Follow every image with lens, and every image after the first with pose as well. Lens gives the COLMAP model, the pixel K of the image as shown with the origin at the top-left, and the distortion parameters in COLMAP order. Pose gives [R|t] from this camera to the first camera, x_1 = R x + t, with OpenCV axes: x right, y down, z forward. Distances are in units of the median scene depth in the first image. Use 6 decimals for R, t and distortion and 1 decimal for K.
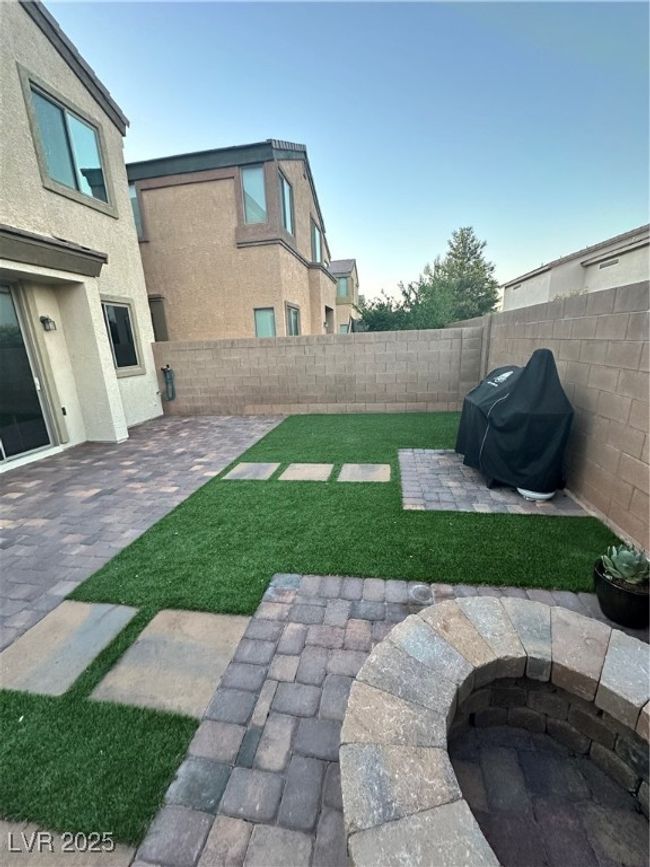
lens RADIAL K [[345.3, 0, 326.4], [0, 345.3, 434.3], [0, 0, 1]] dist [-0.001916, 0.000094]
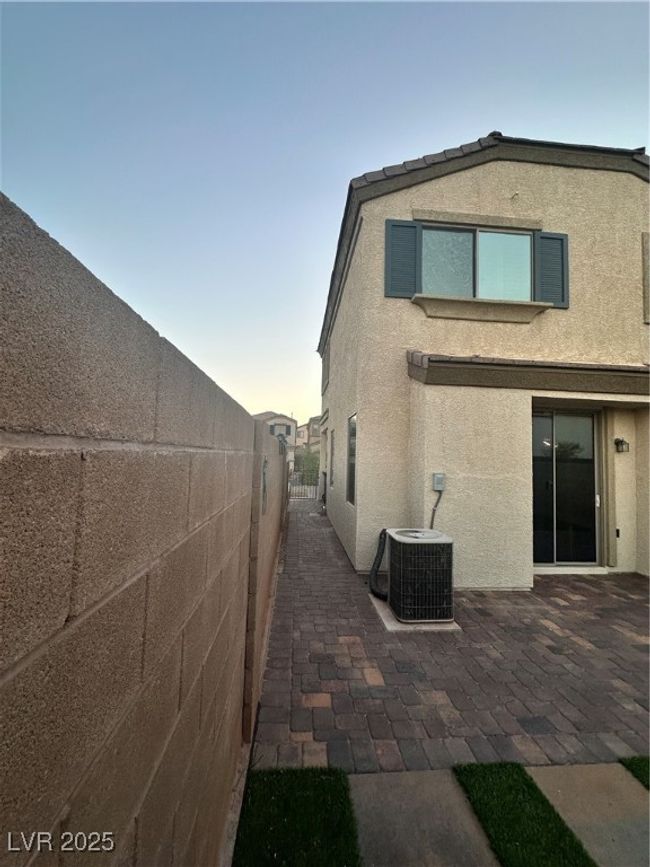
lens RADIAL K [[345.3, 0, 324.6], [0, 345.3, 433.9], [0, 0, 1]] dist [-0.001916, 0.000094]
pose [[0.253518, -0.013512, -0.967236, -0.045313], [-0.295458, 0.951038, -0.090727, -0.002126], [0.921104, 0.308779, 0.237112, -0.061619]]
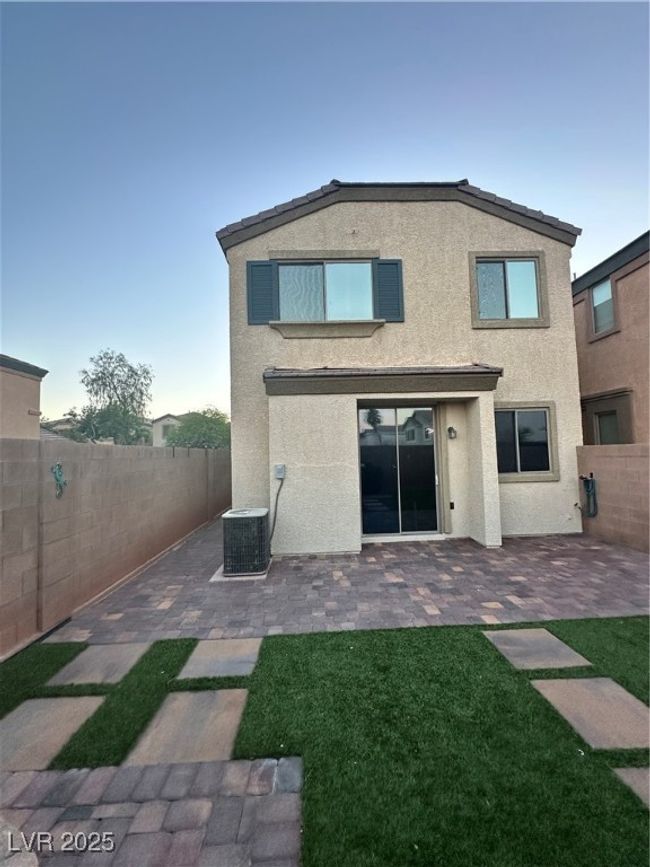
lens RADIAL K [[345.3, 0, 325.3], [0, 345.3, 434.0], [0, 0, 1]] dist [-0.001916, 0.000094]
pose [[0.208239, -0.019630, -0.977881, 0.305097], [-0.239777, 0.968265, -0.070497, -0.125647], [0.948232, 0.249154, 0.196924, 0.340845]]
